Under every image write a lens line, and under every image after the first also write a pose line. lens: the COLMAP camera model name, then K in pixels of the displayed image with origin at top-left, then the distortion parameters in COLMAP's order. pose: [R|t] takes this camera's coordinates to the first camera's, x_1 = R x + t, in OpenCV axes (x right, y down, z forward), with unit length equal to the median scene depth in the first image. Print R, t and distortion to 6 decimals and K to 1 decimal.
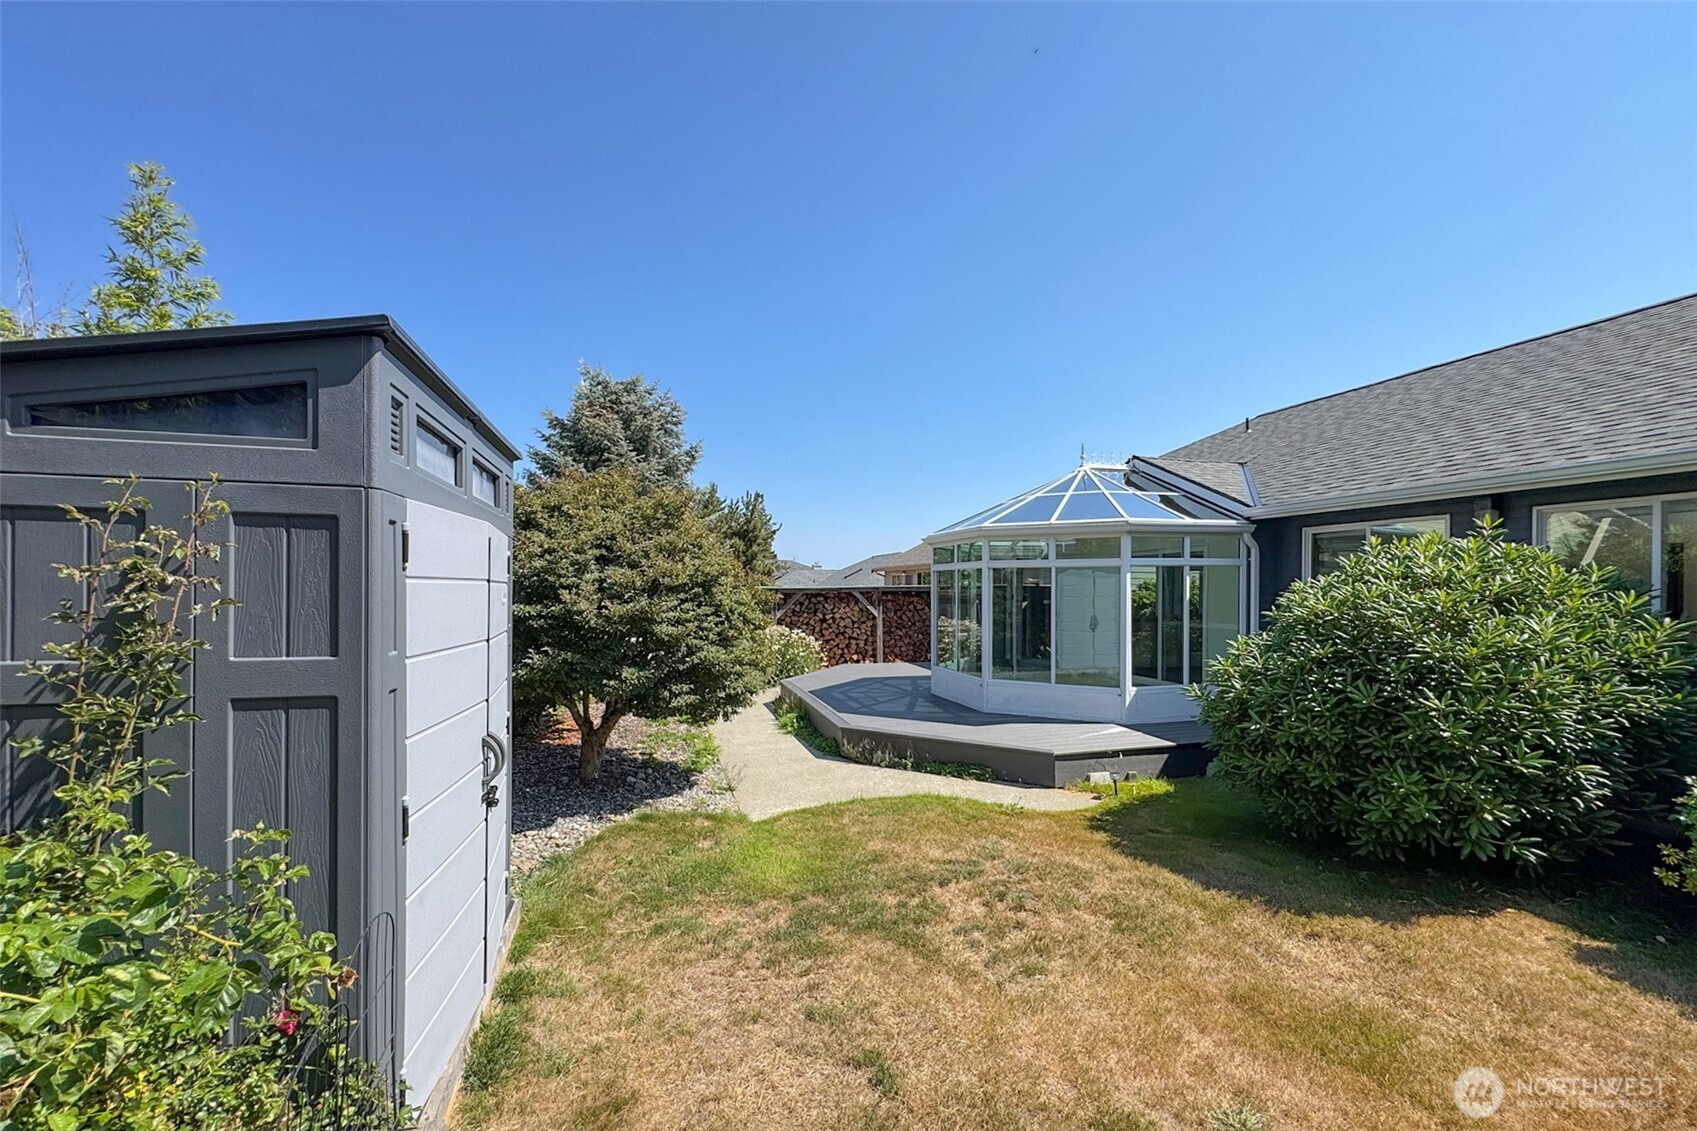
lens RADIAL K [[700.9, 0, 846.9], [0, 700.9, 595.7], [0, 0, 1]] dist [-0.005204, 0.001097]
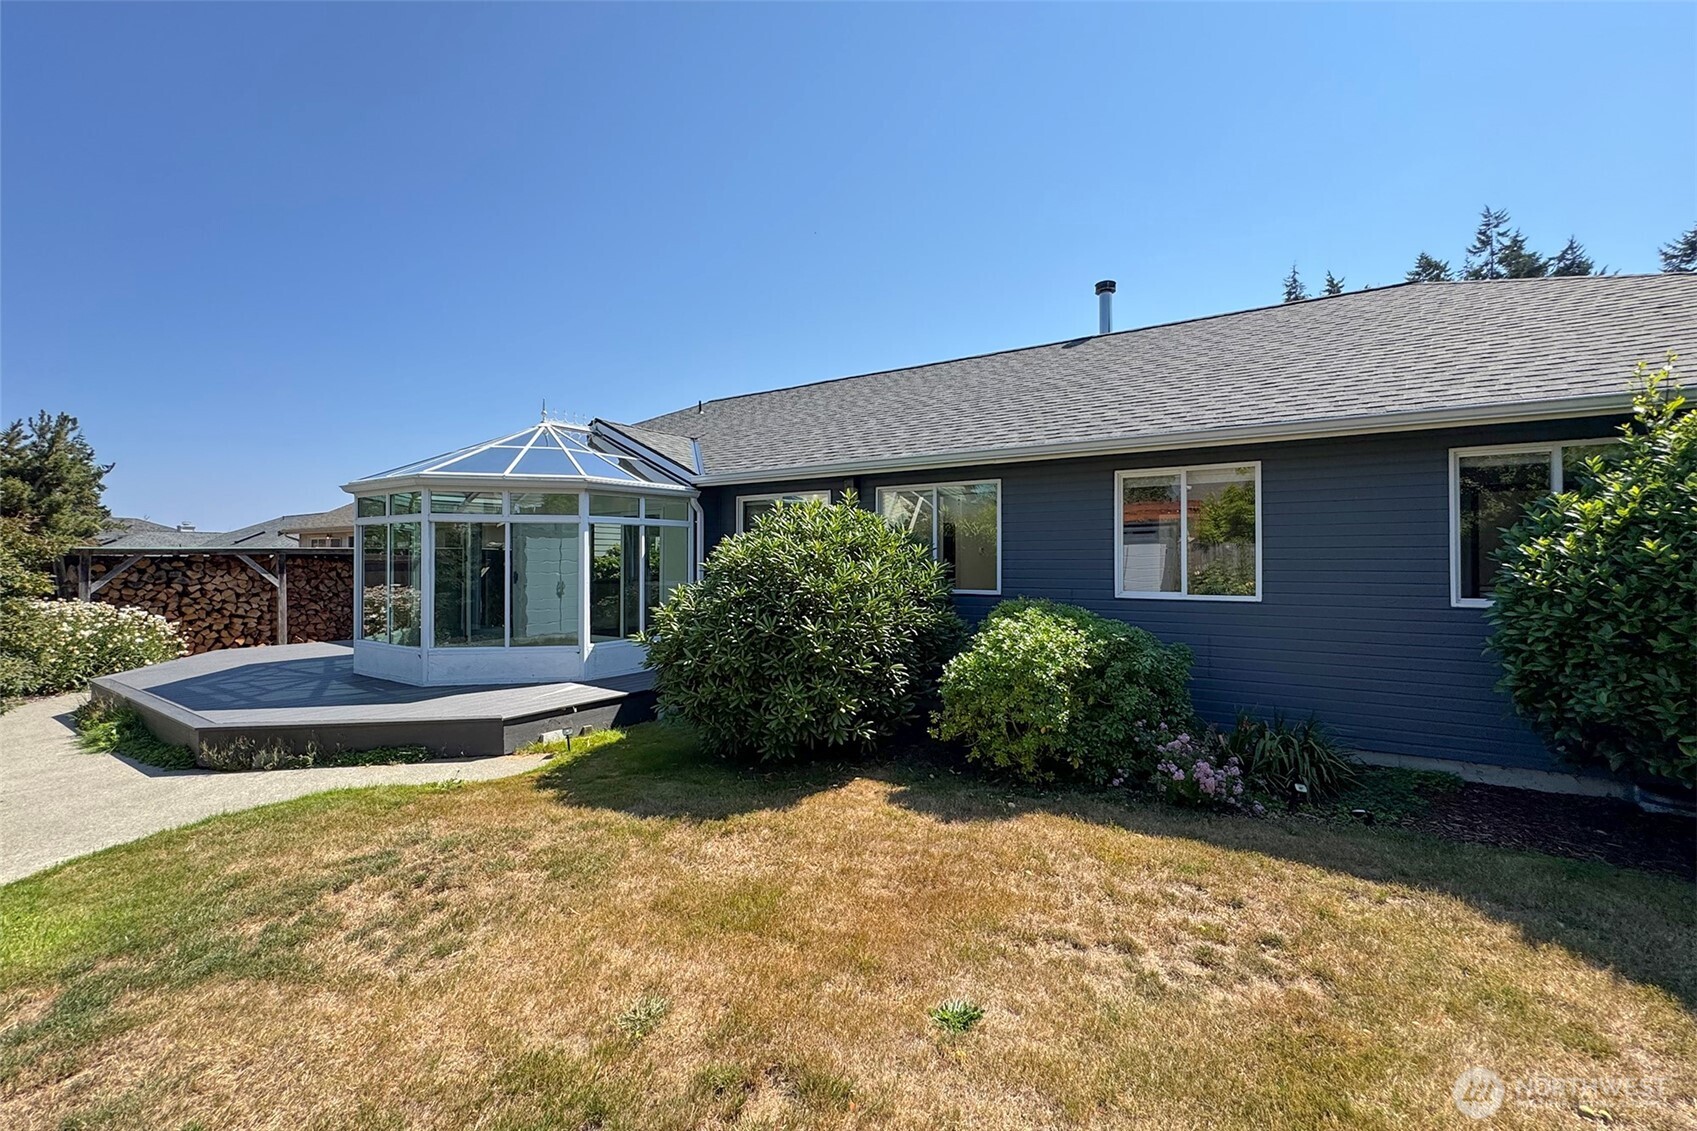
lens RADIAL K [[700.9, 0, 848.0], [0, 700.9, 556.9], [0, 0, 1]] dist [-0.005204, 0.001097]
pose [[0.757300, 0.004002, 0.653055, 0.041995], [0.006670, 0.999882, -0.013862, 0.031776], [-0.653034, 0.014854, 0.757183, -0.009766]]
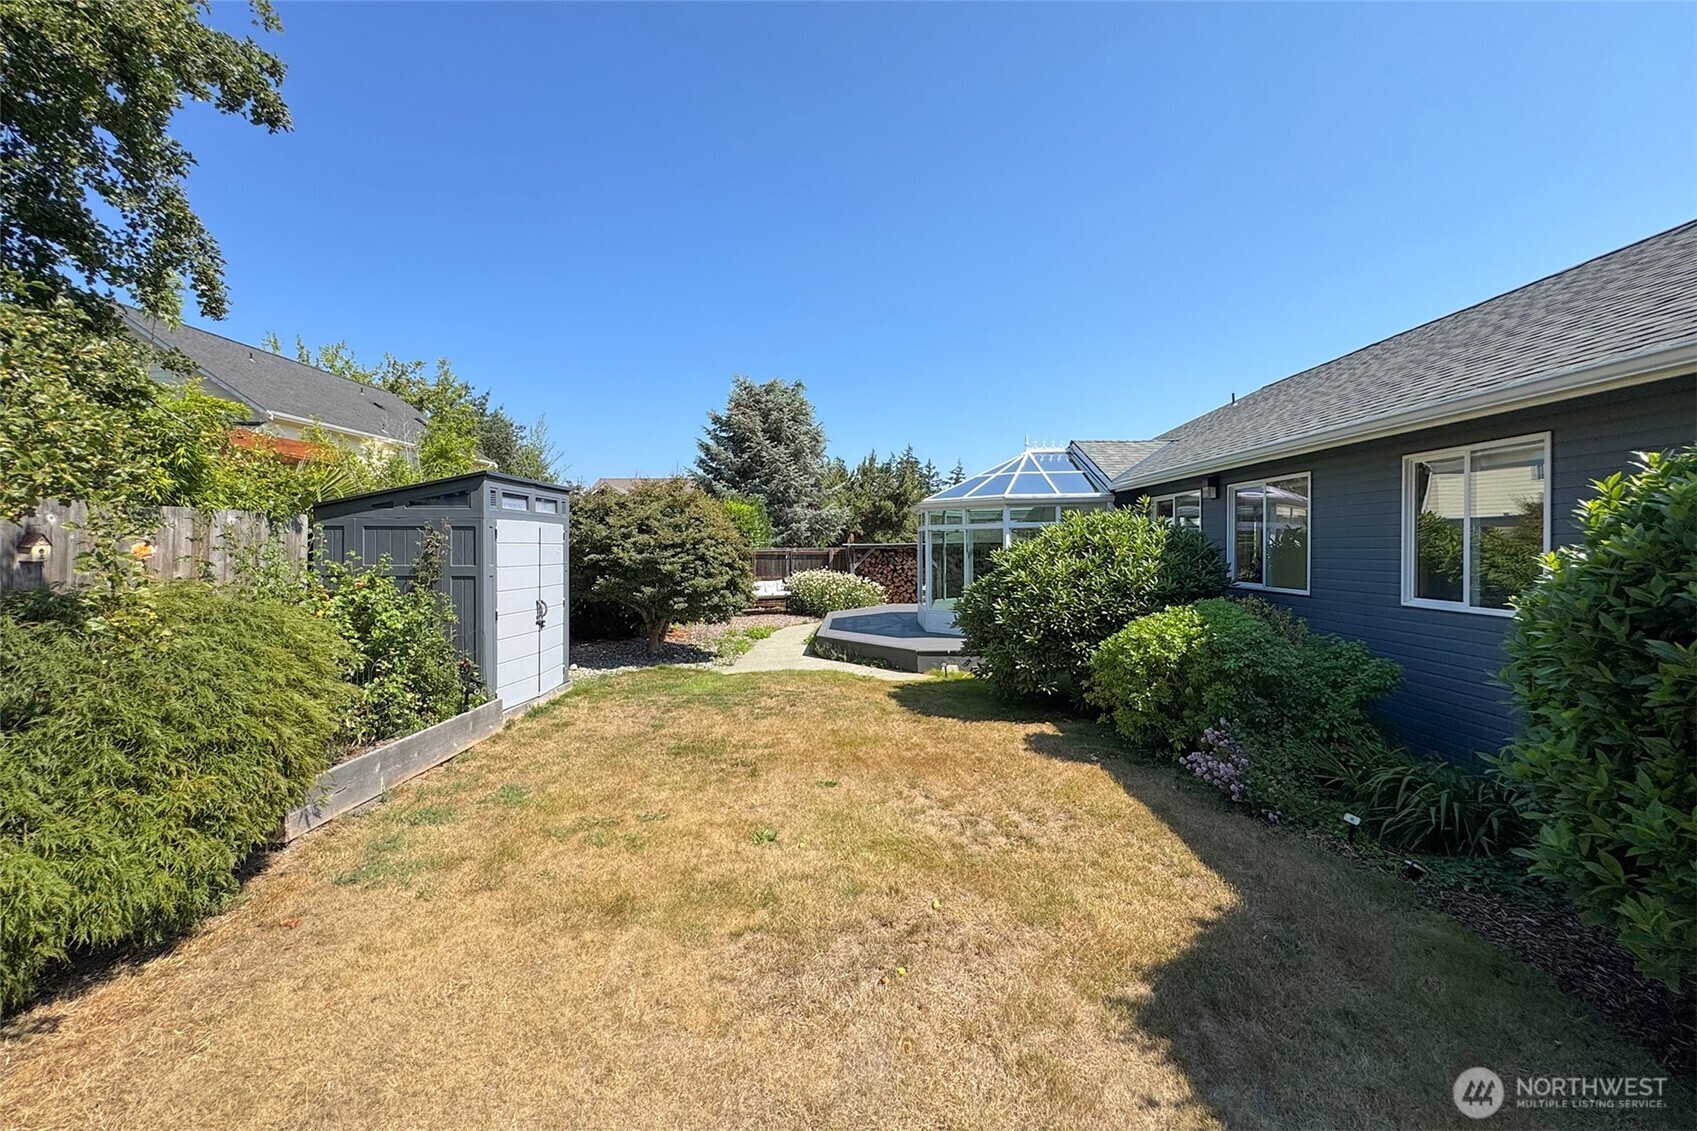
lens RADIAL K [[700.9, 0, 852.1], [0, 700.9, 555.7], [0, 0, 1]] dist [-0.005204, 0.001097]
pose [[0.956670, -0.001428, -0.291172, 0.718711], [0.002488, 0.999992, 0.003271, 0.010115], [0.291165, -0.003854, 0.956665, -0.623139]]
